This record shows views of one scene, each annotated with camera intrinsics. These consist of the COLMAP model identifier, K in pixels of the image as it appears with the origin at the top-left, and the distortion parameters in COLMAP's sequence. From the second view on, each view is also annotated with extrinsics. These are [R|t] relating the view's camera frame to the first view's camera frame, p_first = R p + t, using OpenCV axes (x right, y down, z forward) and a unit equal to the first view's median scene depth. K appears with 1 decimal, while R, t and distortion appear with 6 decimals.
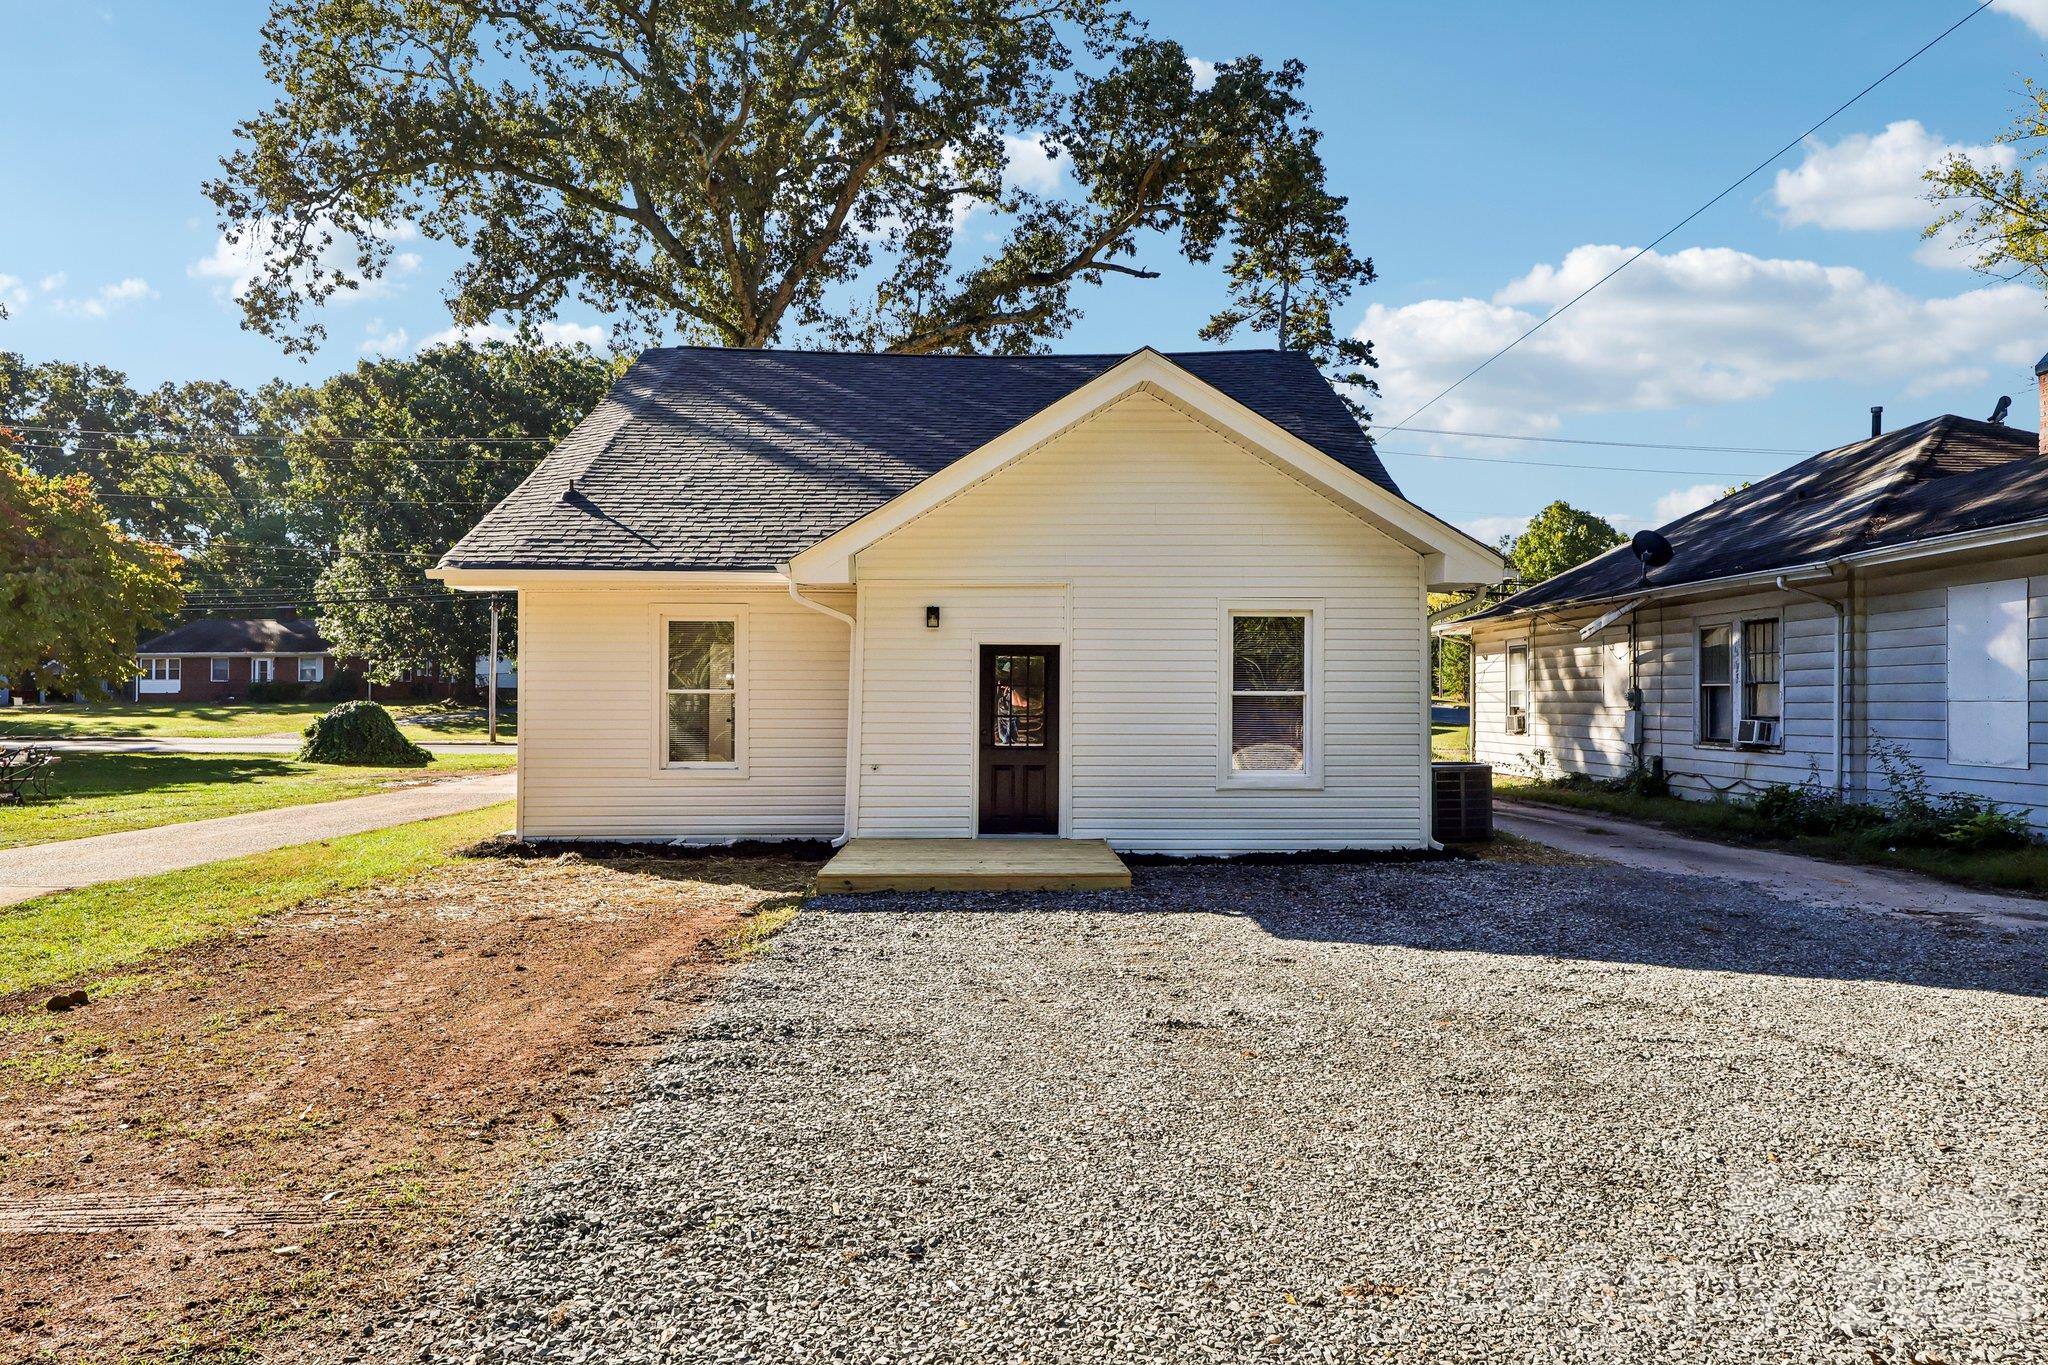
lens RADIAL K [[1331.3, 0, 1024.0], [0, 1331.3, 682.5], [0, 0, 1]] dist [0.008294, 0.003052]
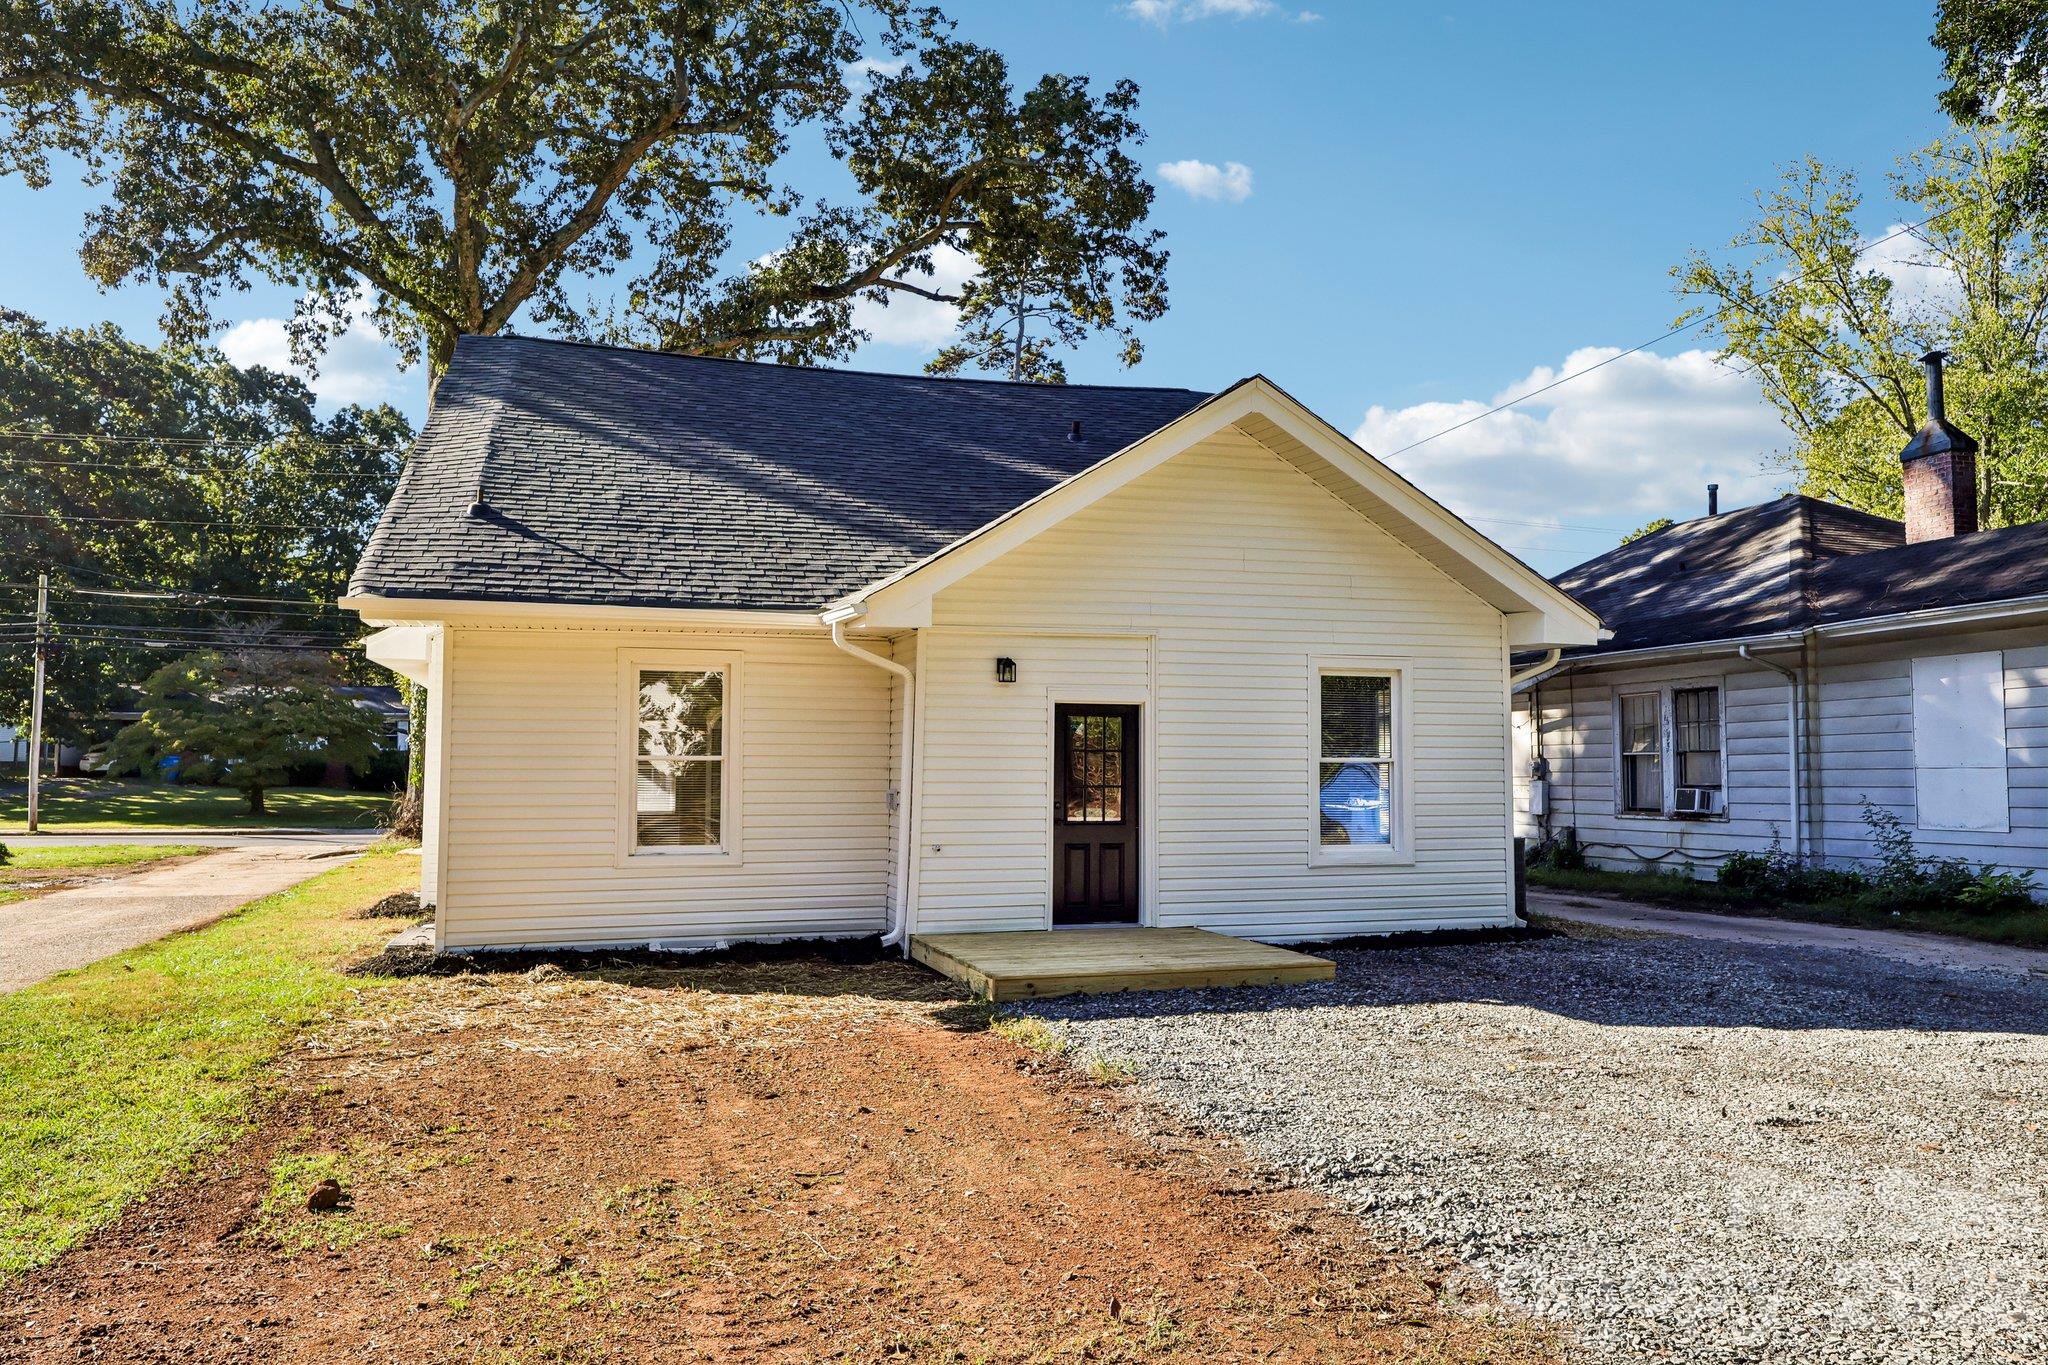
lens RADIAL K [[1490.5, 0, 1024.0], [0, 1490.5, 682.5], [0, 0, 1]] dist [0.023449, -0.039395]
pose [[0.960867, 0.014374, 0.276637, -0.218056], [-0.000538, 0.998748, -0.050025, 0.004421], [-0.277010, 0.047919, 0.959672, 0.055140]]
